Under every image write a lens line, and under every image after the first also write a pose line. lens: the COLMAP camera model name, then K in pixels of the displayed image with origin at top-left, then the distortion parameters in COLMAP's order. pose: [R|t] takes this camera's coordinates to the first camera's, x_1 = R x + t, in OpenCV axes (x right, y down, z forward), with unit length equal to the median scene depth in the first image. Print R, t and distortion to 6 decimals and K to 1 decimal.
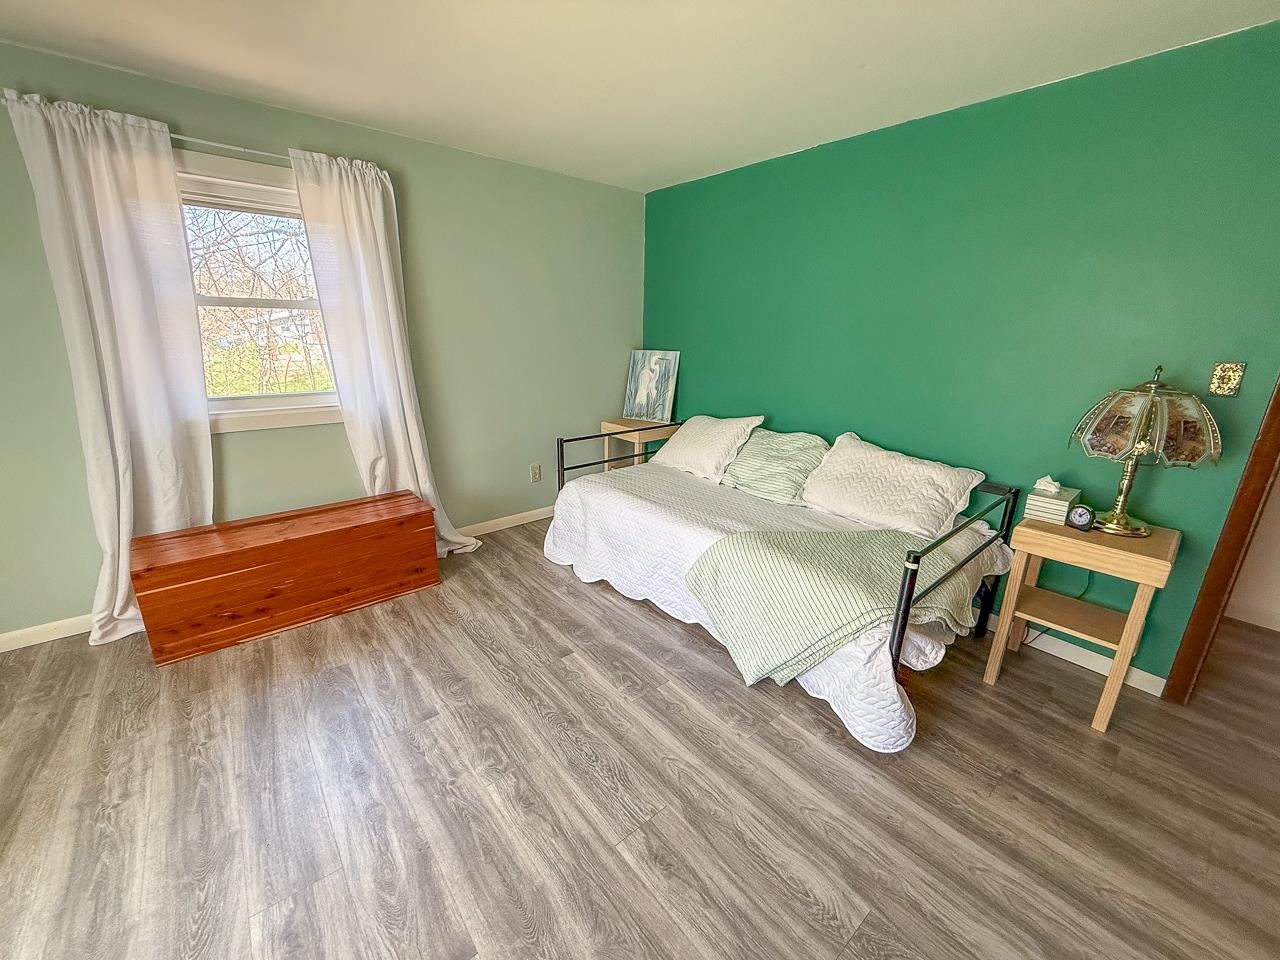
lens RADIAL K [[508.4, 0, 637.7], [0, 508.4, 479.2], [0, 0, 1]] dist [0.000784, -0.000095]
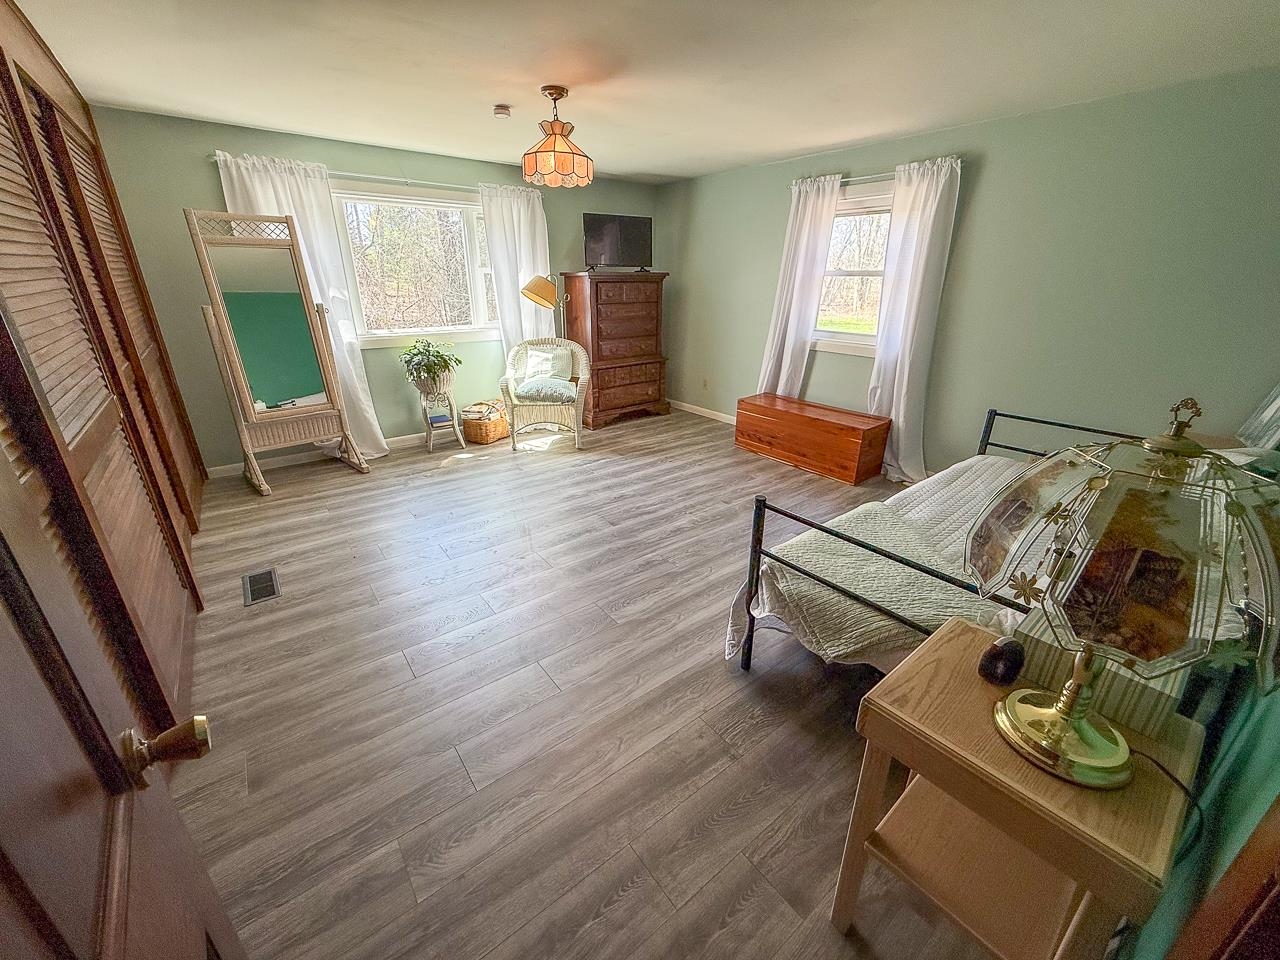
lens RADIAL K [[508.4, 0, 637.7], [0, 508.4, 479.2], [0, 0, 1]] dist [0.000784, -0.000095]
pose [[-0.035125, 0.356454, -0.933652, 1.170951], [-0.290727, 0.890180, 0.350795, -0.152337], [0.956161, 0.283760, 0.072363, 0.474858]]
